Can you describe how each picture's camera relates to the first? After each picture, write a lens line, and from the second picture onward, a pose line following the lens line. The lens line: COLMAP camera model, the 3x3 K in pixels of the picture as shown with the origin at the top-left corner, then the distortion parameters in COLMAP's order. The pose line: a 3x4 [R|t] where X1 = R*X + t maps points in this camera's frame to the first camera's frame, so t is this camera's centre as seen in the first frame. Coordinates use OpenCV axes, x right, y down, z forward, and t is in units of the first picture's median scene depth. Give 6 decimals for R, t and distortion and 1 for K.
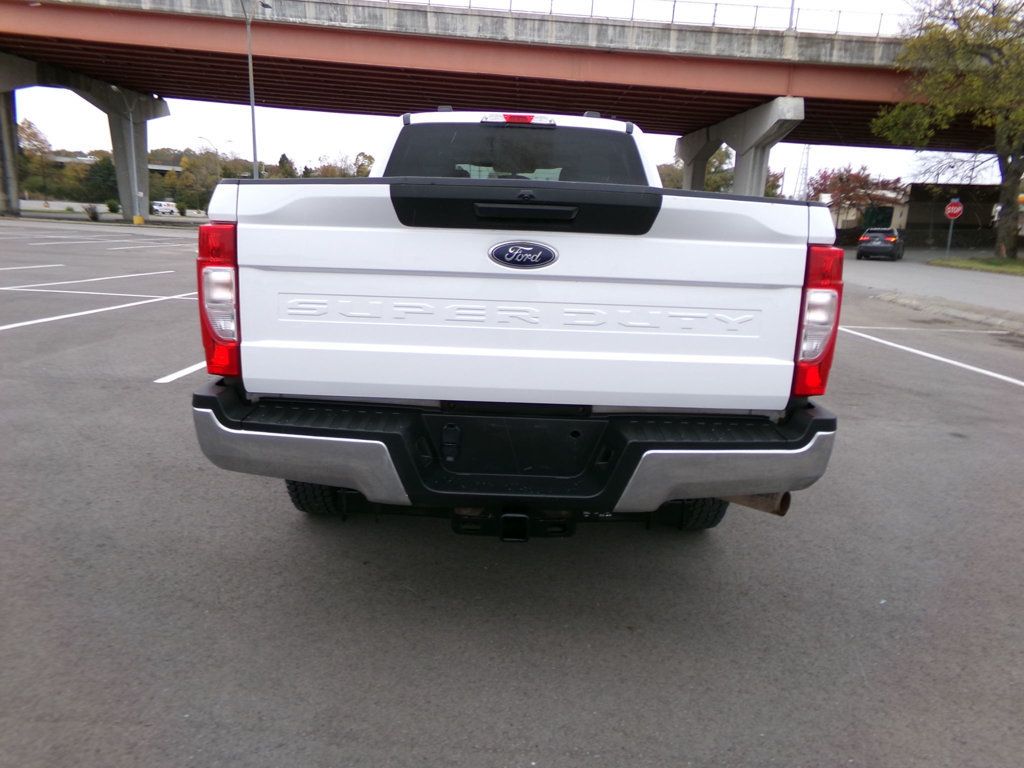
lens RADIAL K [[710.7, 0, 515.2], [0, 710.7, 380.5], [0, 0, 1]] dist [-0.025537, 0.052103]
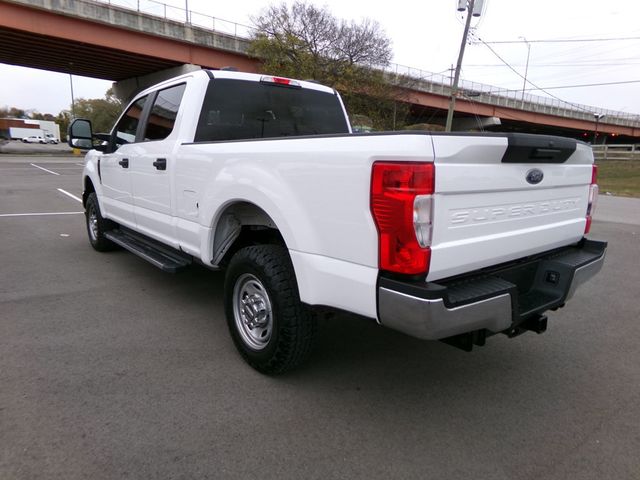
lens RADIAL K [[444.2, 0, 322.0], [0, 444.2, 237.8], [0, 0, 1]] dist [-0.025537, 0.052103]
pose [[0.768319, -0.131855, 0.626339, -0.558081], [0.132083, 0.990151, 0.046420, -0.071621], [-0.626291, 0.047064, 0.778167, 0.227735]]
